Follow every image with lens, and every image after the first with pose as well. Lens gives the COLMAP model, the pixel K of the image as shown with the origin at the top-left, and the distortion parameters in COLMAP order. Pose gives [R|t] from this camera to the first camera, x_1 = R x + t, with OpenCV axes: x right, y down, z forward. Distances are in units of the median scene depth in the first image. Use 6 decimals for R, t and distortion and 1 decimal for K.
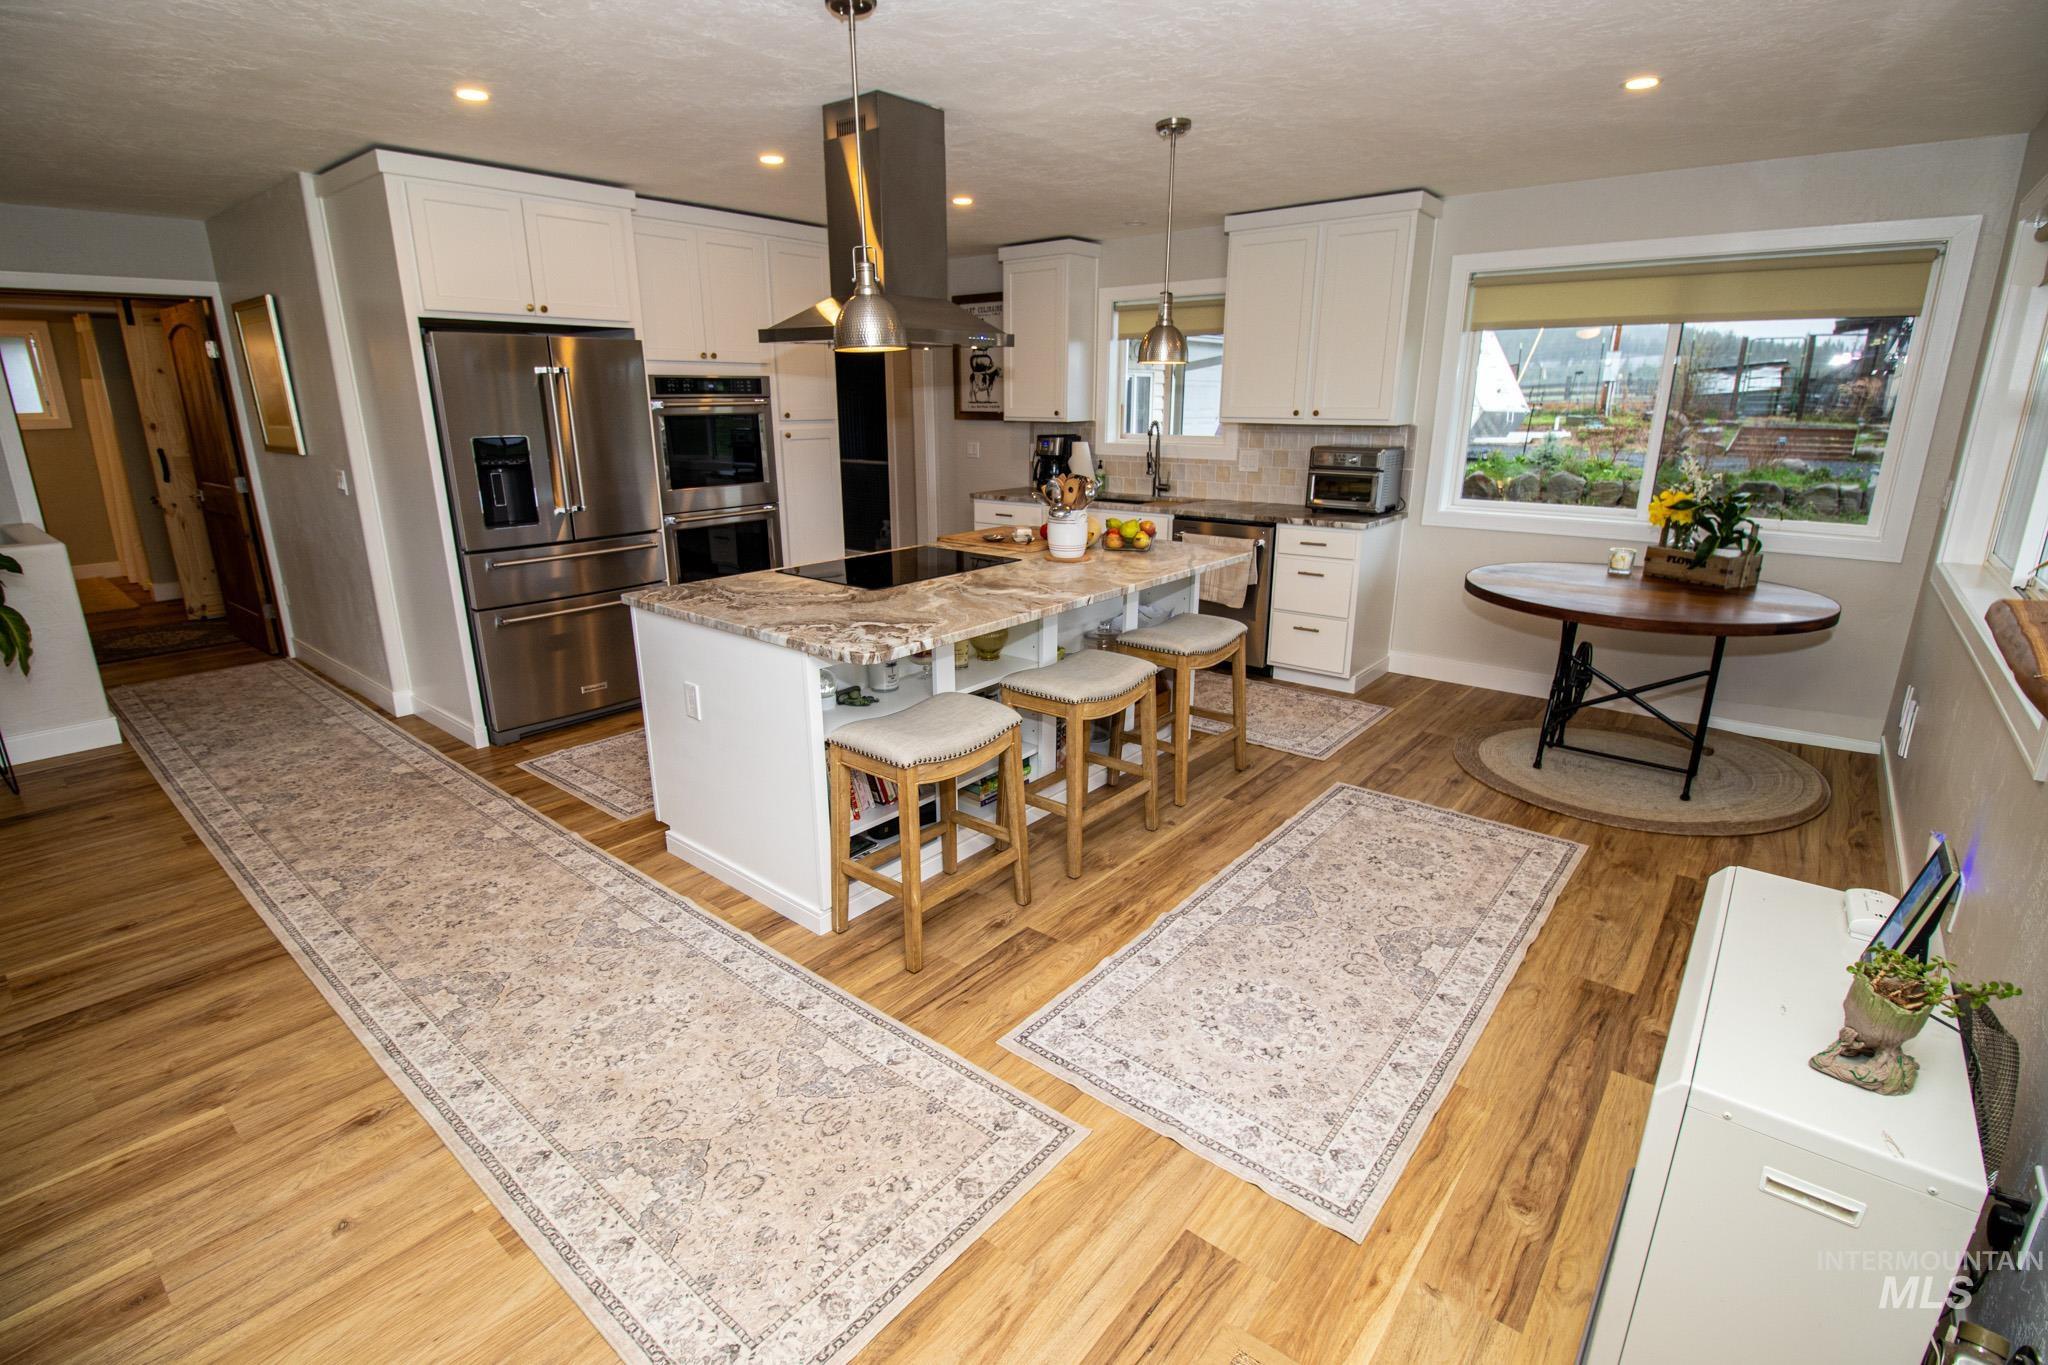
lens RADIAL K [[949.4, 0, 1018.2], [0, 949.4, 677.3], [0, 0, 1]] dist [0.000816, -0.013317]
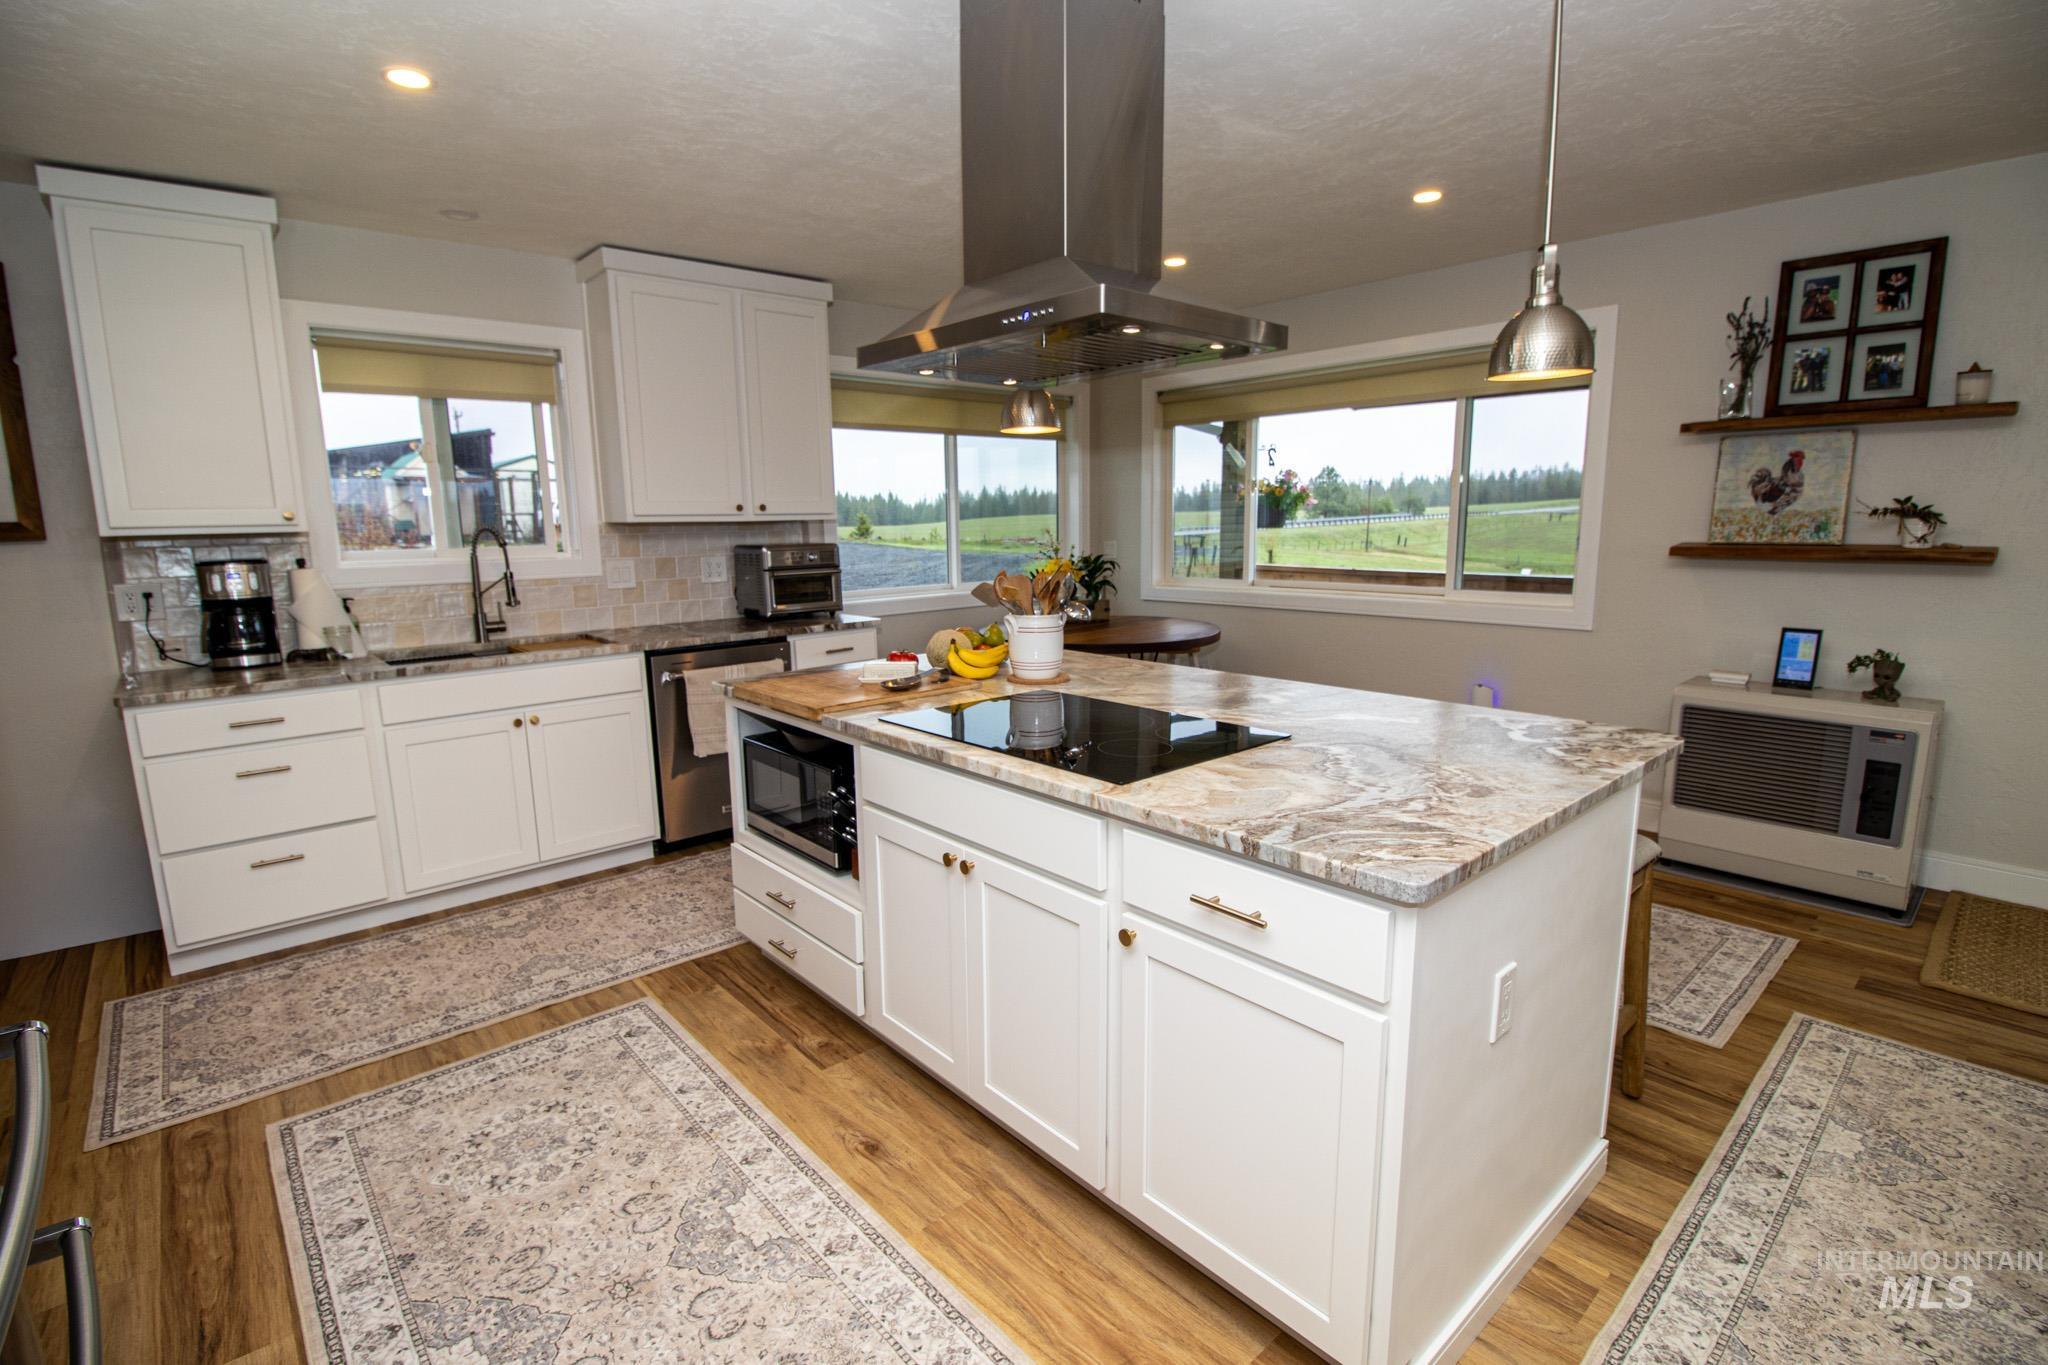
lens RADIAL K [[949.4, 0, 1018.2], [0, 949.4, 677.3], [0, 0, 1]] dist [0.000816, -0.013317]
pose [[0.158085, -0.166464, 0.973293, -0.520331], [0.295556, 0.948473, 0.114214, -0.167736], [-0.942155, 0.269607, 0.199139, 0.673941]]
